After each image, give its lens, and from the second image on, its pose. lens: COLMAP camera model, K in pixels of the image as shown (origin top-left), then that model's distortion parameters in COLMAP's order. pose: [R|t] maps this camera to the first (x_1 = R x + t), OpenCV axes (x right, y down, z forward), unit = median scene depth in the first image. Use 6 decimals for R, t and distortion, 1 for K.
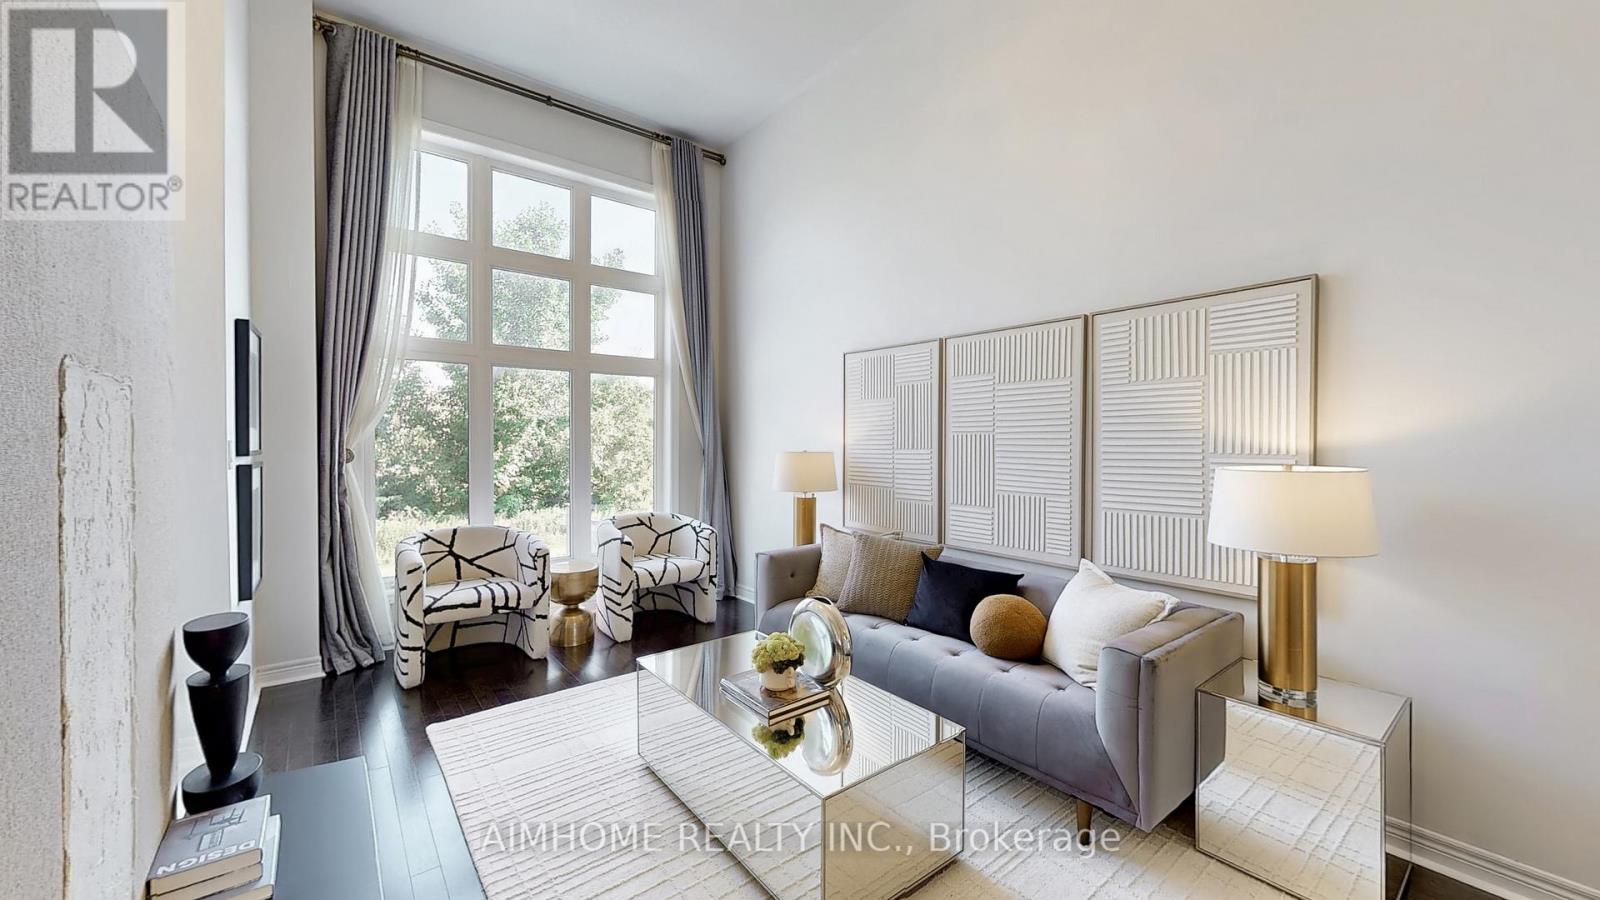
lens RADIAL K [[592.7, 0, 804.7], [0, 592.7, 445.2], [0, 0, 1]] dist [0.015430, 0.000093]
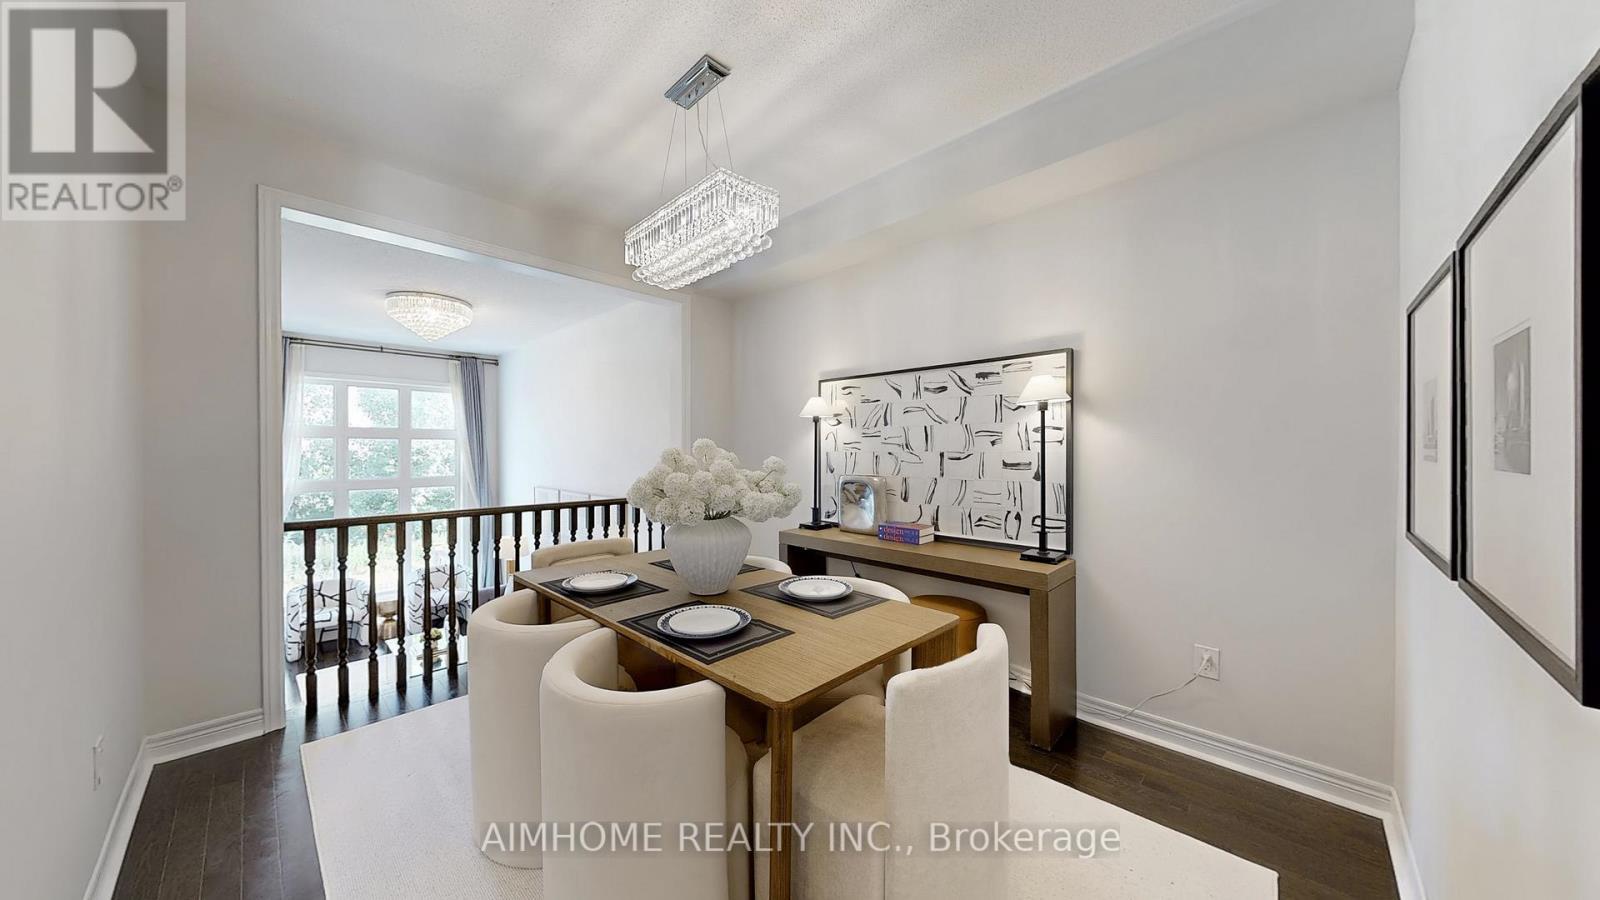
lens RADIAL K [[522.4, 0, 794.7], [0, 522.4, 449.9], [0, 0, 1]] dist [-0.000652, -0.000041]
pose [[0.992119, -0.004014, 0.125237, 0.678111], [0.004310, 0.999989, -0.002095, -0.256667], [-0.125227, 0.002618, 0.992125, -0.821697]]
